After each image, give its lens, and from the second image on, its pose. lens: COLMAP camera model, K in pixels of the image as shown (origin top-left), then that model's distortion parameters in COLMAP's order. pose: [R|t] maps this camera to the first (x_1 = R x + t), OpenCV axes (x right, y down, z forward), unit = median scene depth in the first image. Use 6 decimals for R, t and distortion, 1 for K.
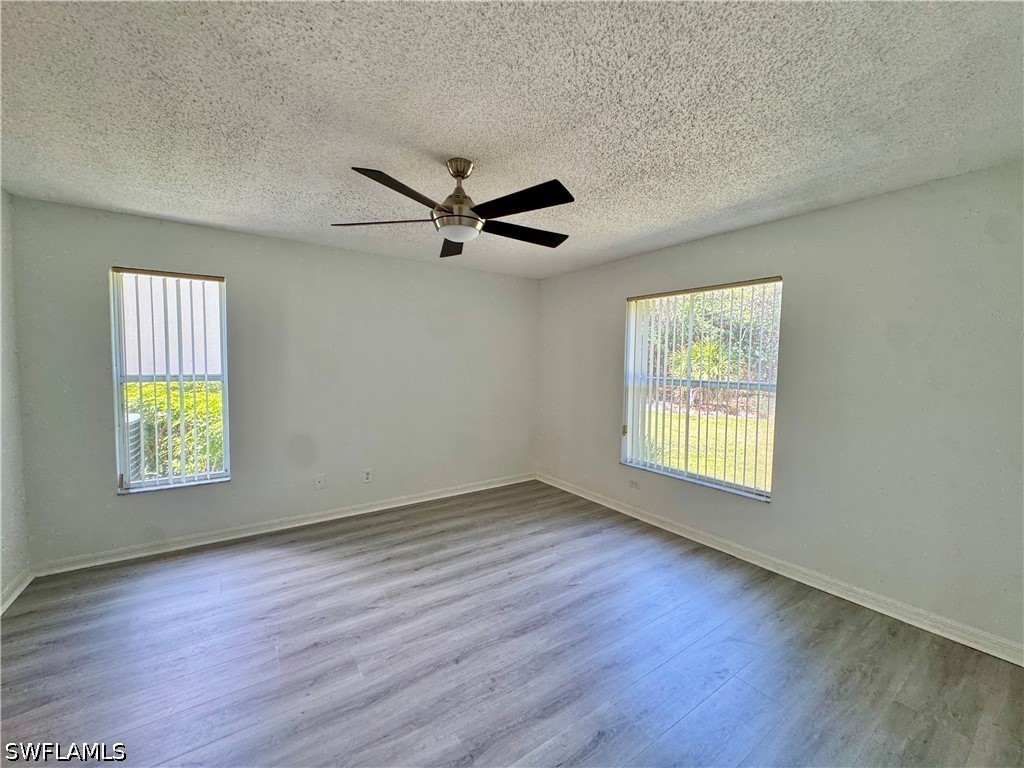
lens RADIAL K [[410.4, 0, 514.9], [0, 410.4, 384.2], [0, 0, 1]] dist [-0.003069, 0.000552]
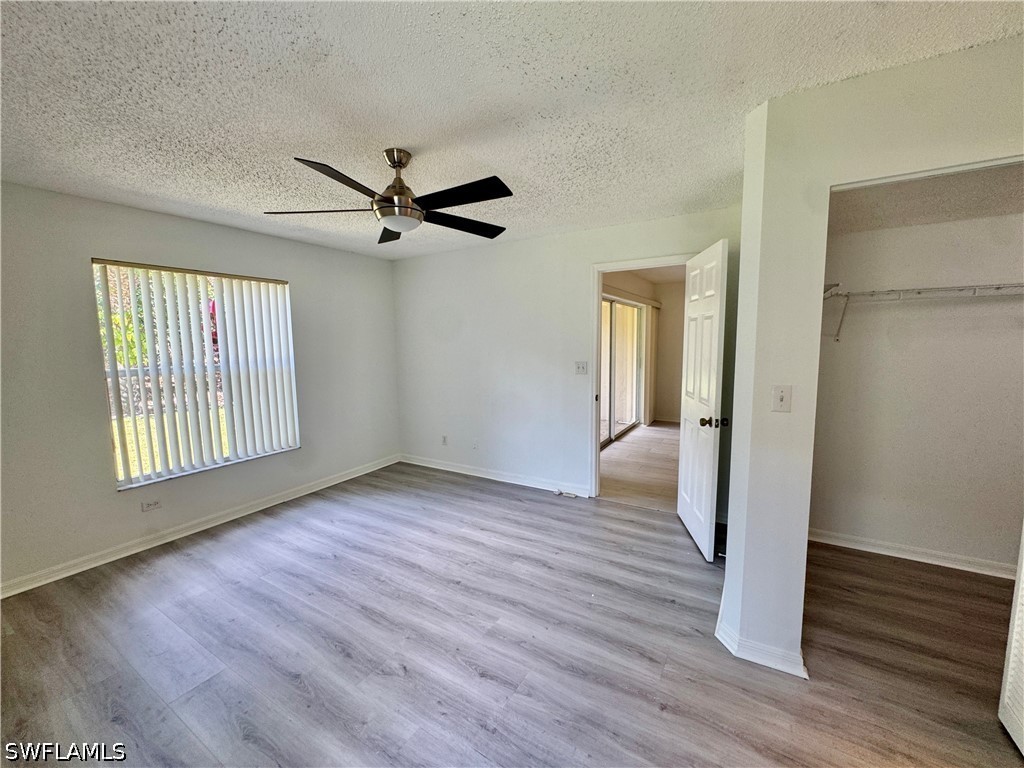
lens RADIAL K [[410.4, 0, 507.4], [0, 410.4, 384.0], [0, 0, 1]] dist [-0.003069, 0.000552]
pose [[-0.390453, -0.107797, 0.914290, -1.021322], [0.058856, 0.988167, 0.141642, -0.086493], [-0.918739, 0.109116, -0.379489, 0.997161]]
